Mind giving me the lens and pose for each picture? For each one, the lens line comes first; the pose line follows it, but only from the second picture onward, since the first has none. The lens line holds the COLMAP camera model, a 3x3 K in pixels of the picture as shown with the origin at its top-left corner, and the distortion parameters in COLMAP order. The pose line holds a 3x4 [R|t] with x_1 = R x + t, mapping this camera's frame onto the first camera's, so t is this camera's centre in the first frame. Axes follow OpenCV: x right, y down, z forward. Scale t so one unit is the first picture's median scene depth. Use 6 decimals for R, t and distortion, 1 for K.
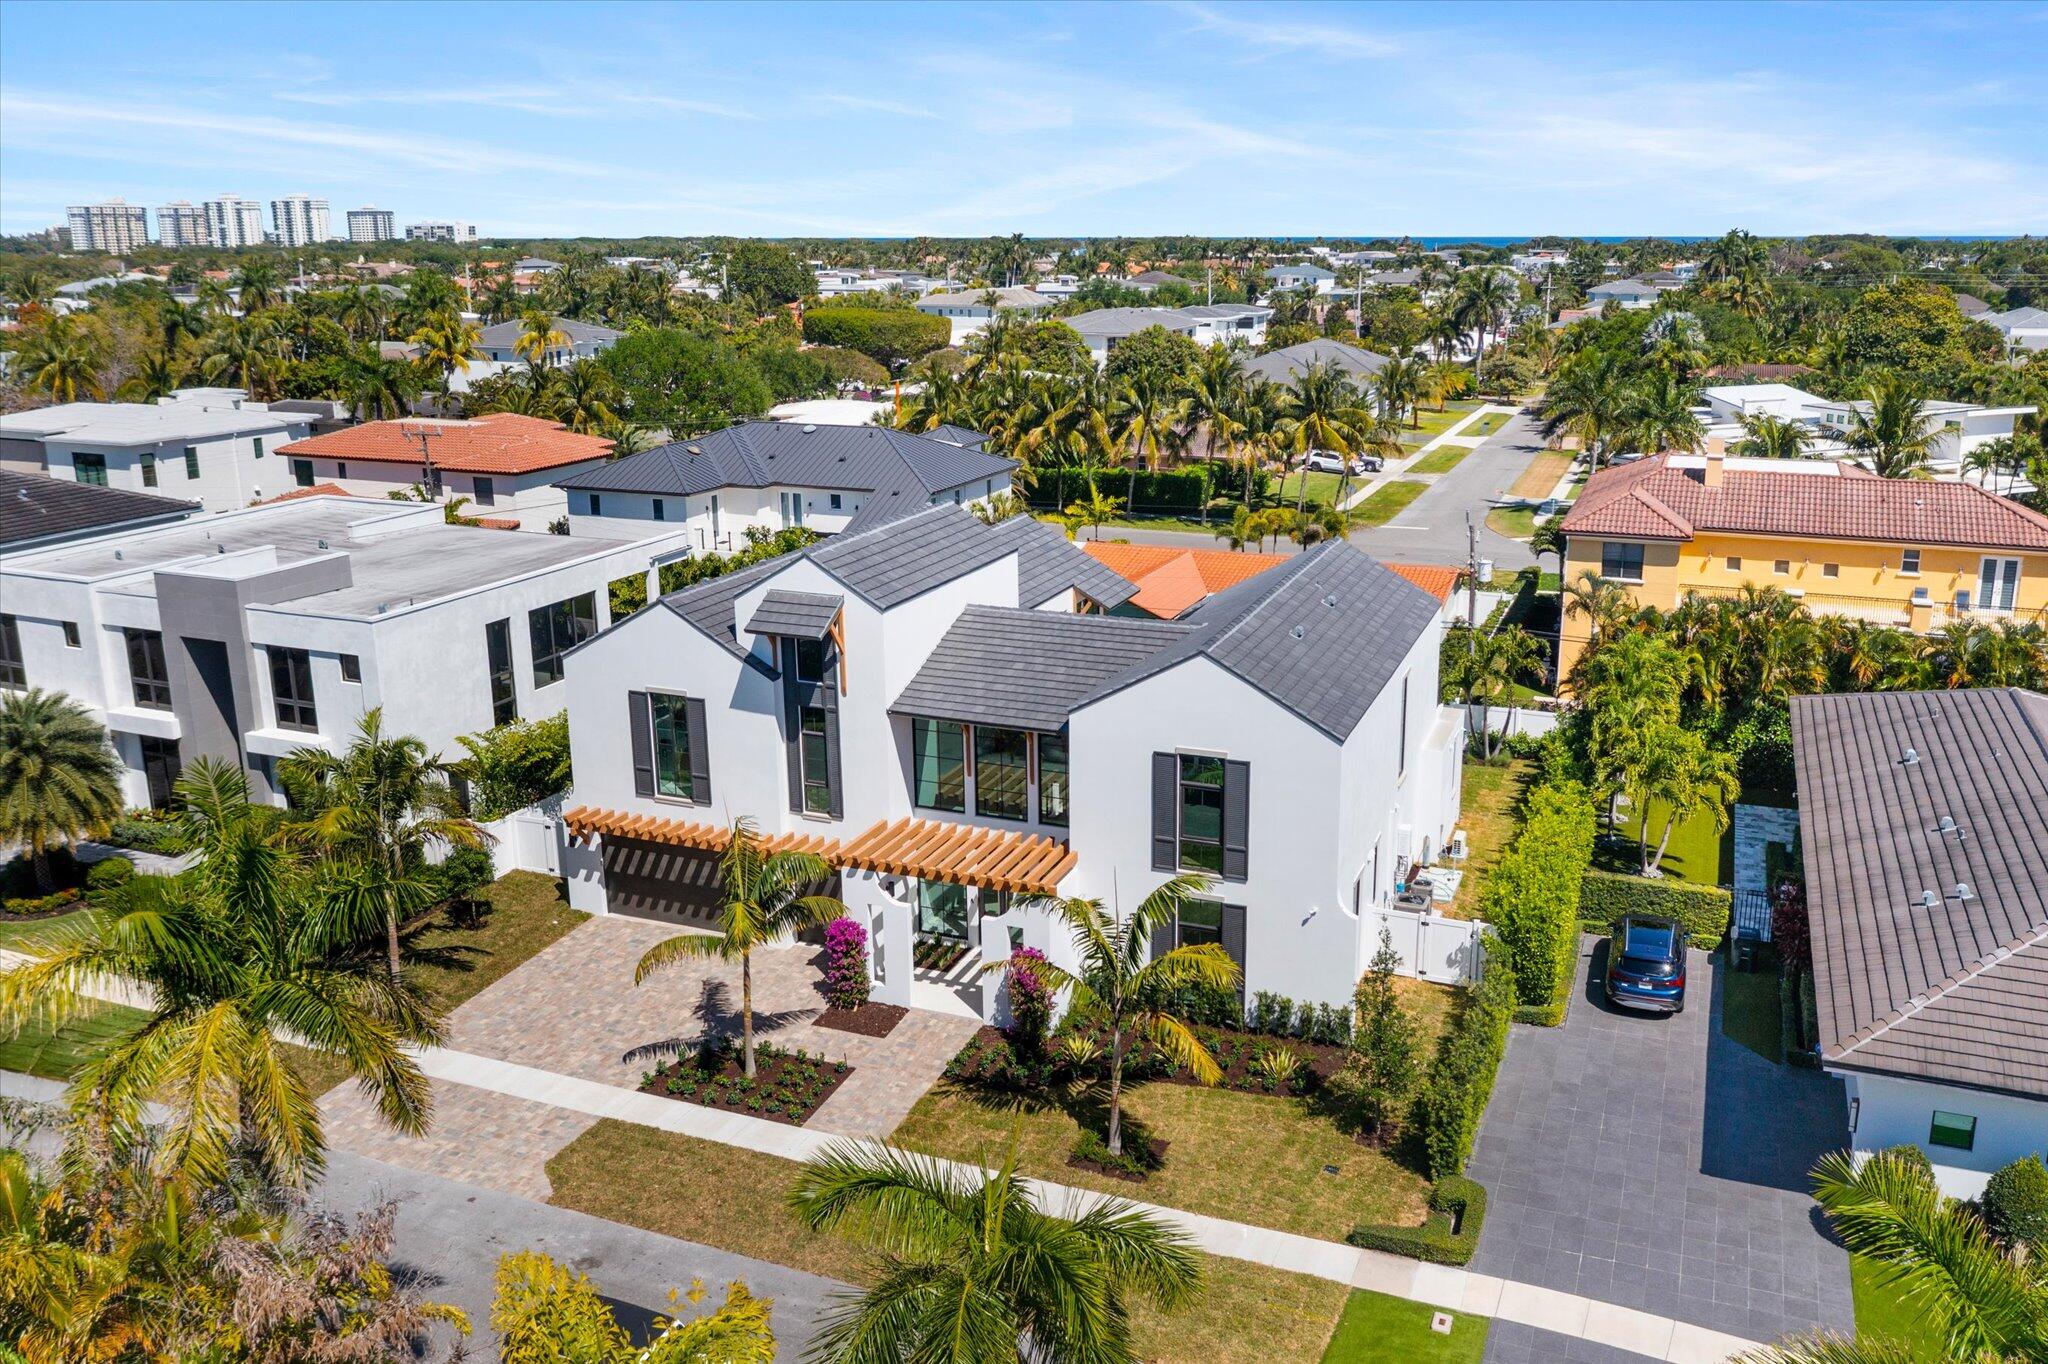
lens RADIAL K [[1625.7, 0, 1024.0], [0, 1625.7, 682.0], [0, 0, 1]] dist [-0.017514, 0.002791]
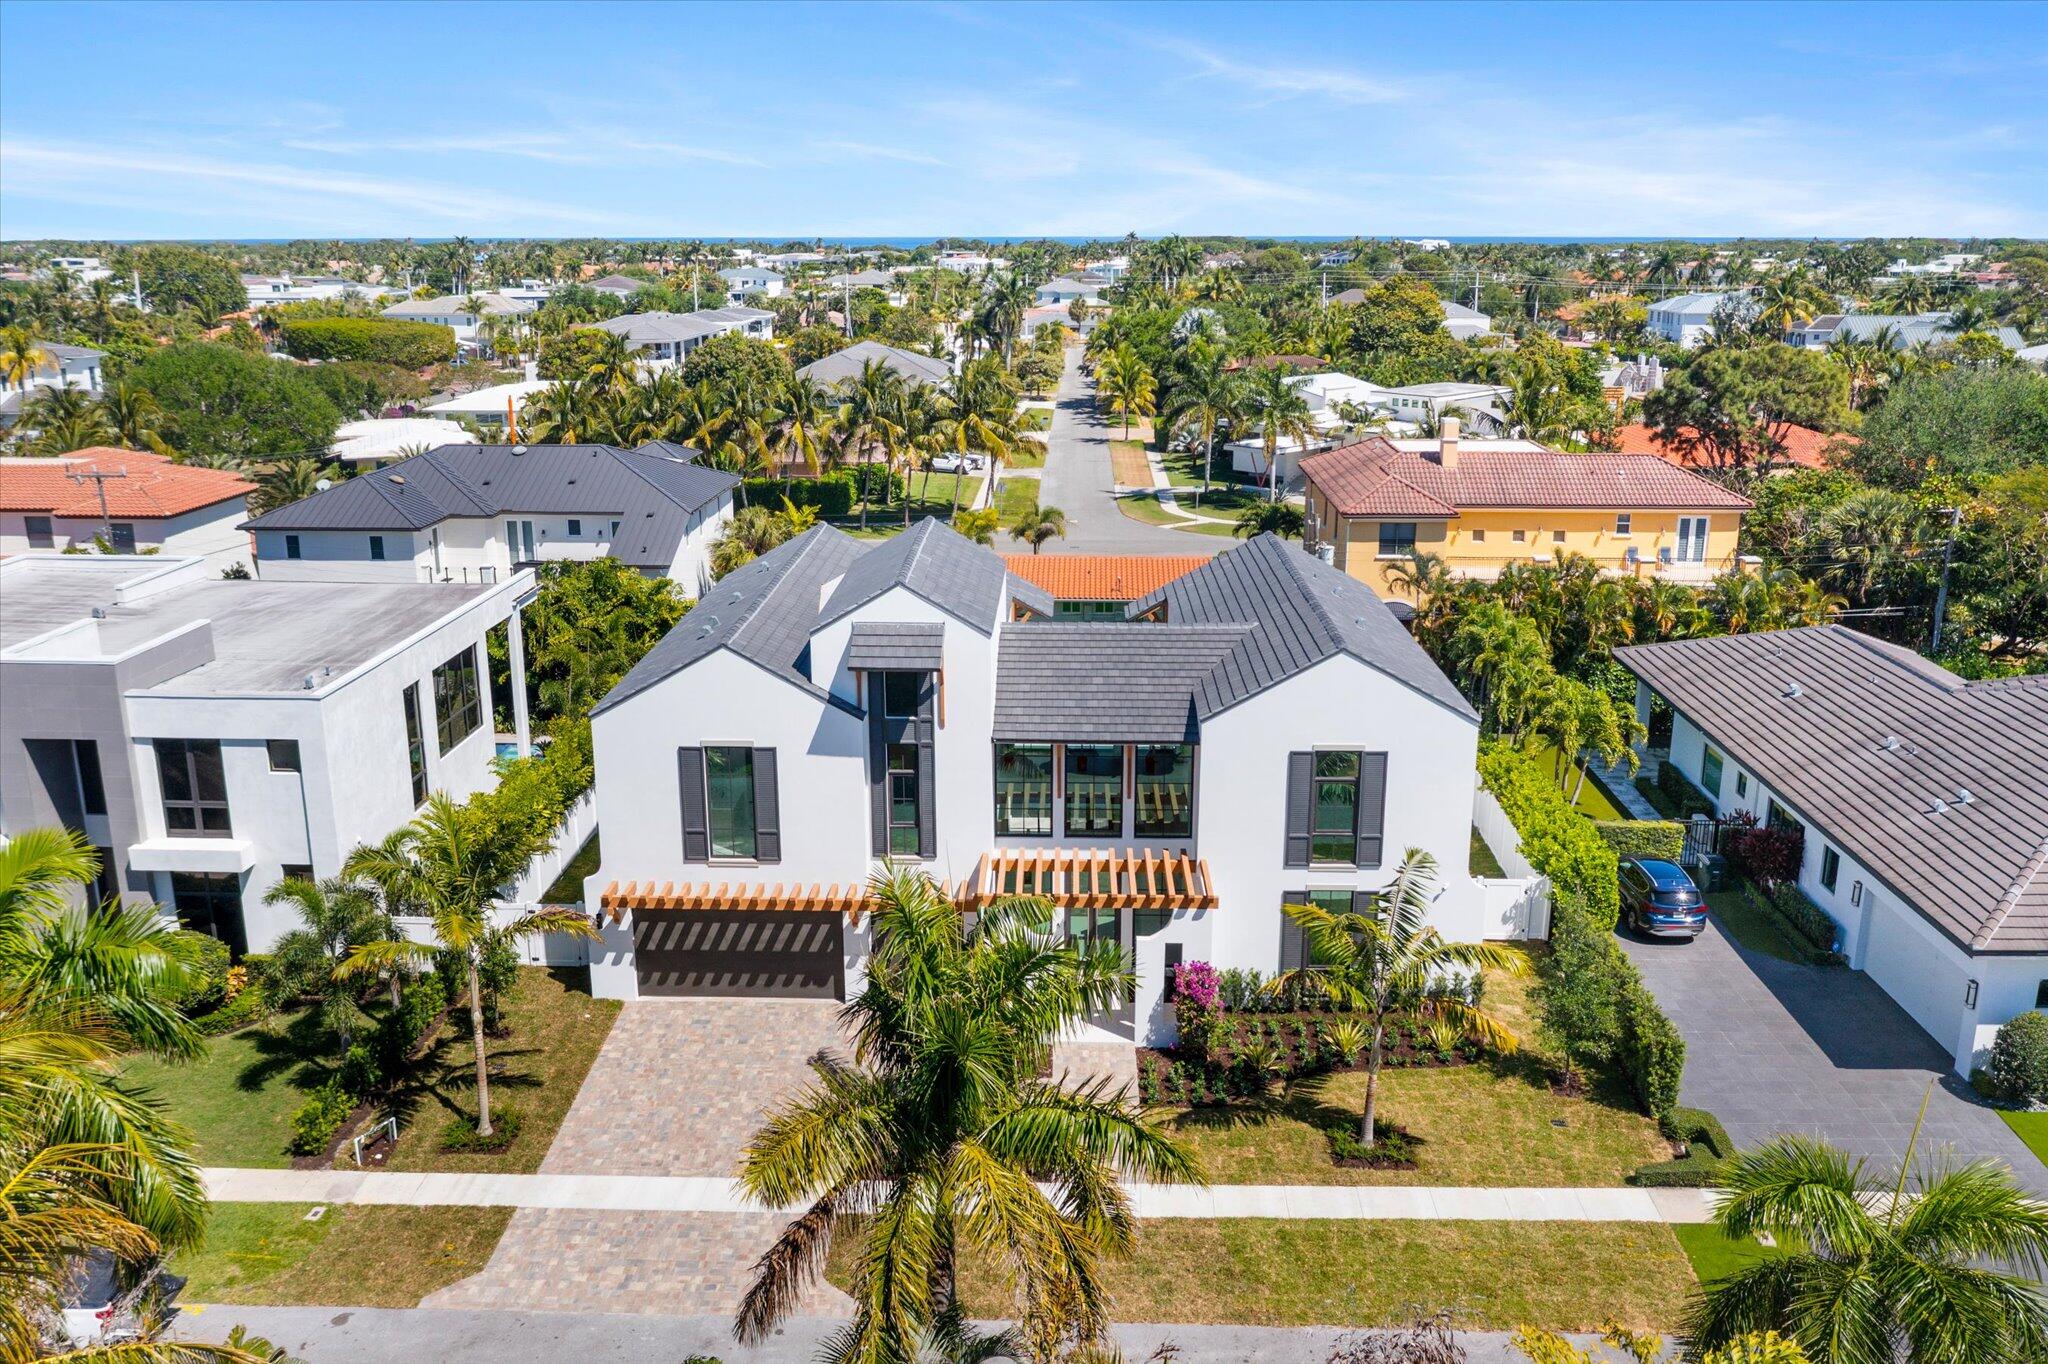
lens RADIAL K [[1625.7, 0, 1024.0], [0, 1625.7, 682.0], [0, 0, 1]] dist [-0.017514, 0.002791]
pose [[0.938613, -0.089147, 0.333255, -0.348425], [0.089467, 0.995885, 0.014419, -0.025460], [-0.333169, 0.016281, 0.942727, 0.082814]]
